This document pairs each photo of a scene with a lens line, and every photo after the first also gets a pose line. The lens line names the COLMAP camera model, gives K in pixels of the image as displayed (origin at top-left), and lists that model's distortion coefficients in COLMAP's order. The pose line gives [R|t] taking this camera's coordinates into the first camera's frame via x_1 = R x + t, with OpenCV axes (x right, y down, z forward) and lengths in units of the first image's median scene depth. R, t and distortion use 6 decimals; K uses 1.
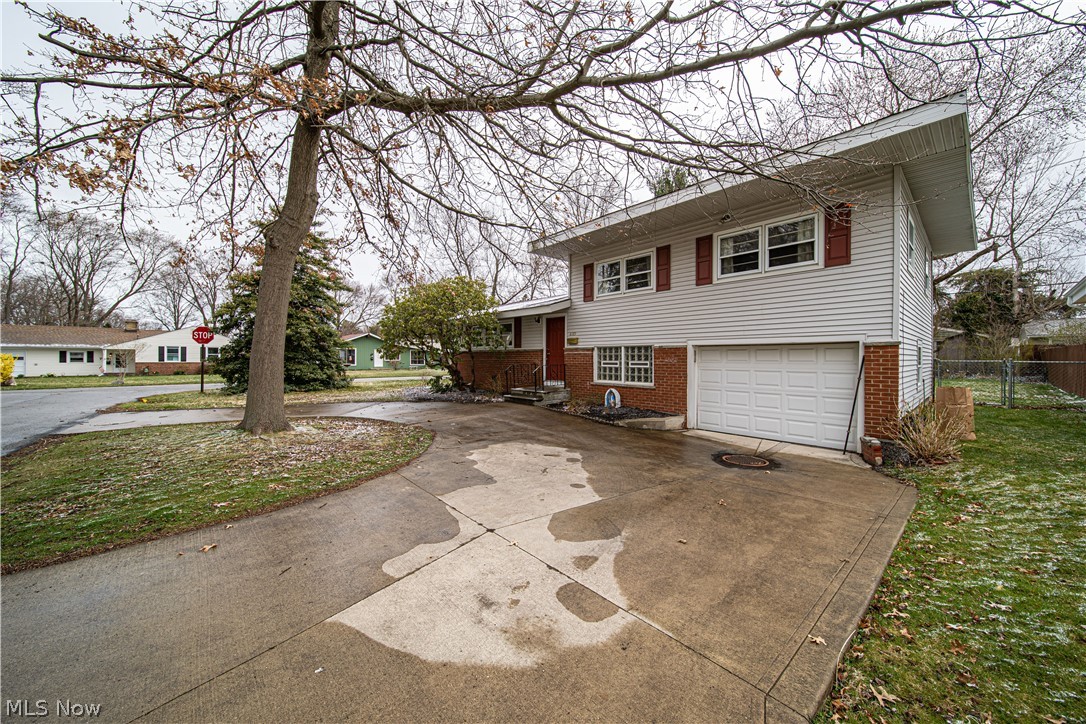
lens RADIAL K [[385.6, 0, 543.0], [0, 385.6, 362.0], [0, 0, 1]] dist [0.000408, 0.000021]
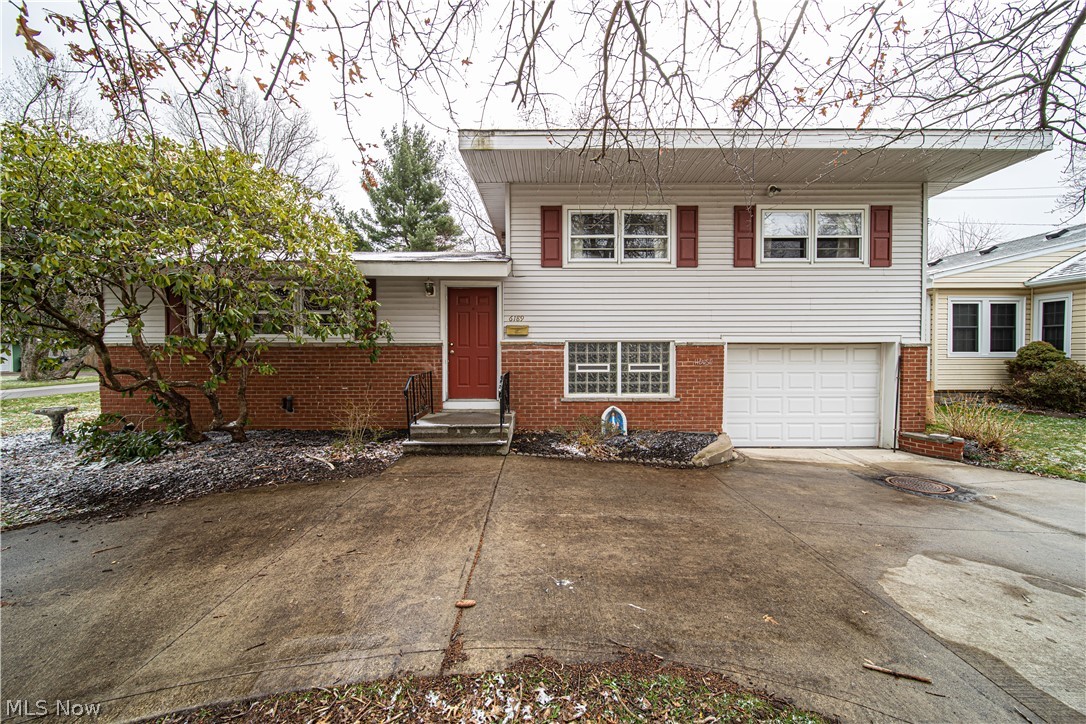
lens RADIAL K [[458.0, 0, 541.9], [0, 458.0, 375.5], [0, 0, 1]] dist [0.001468, 0.000130]
pose [[0.656879, -0.033319, 0.753259, -0.509836], [0.011494, 0.999350, 0.034181, -0.011196], [-0.753908, -0.013795, 0.656835, 0.603719]]
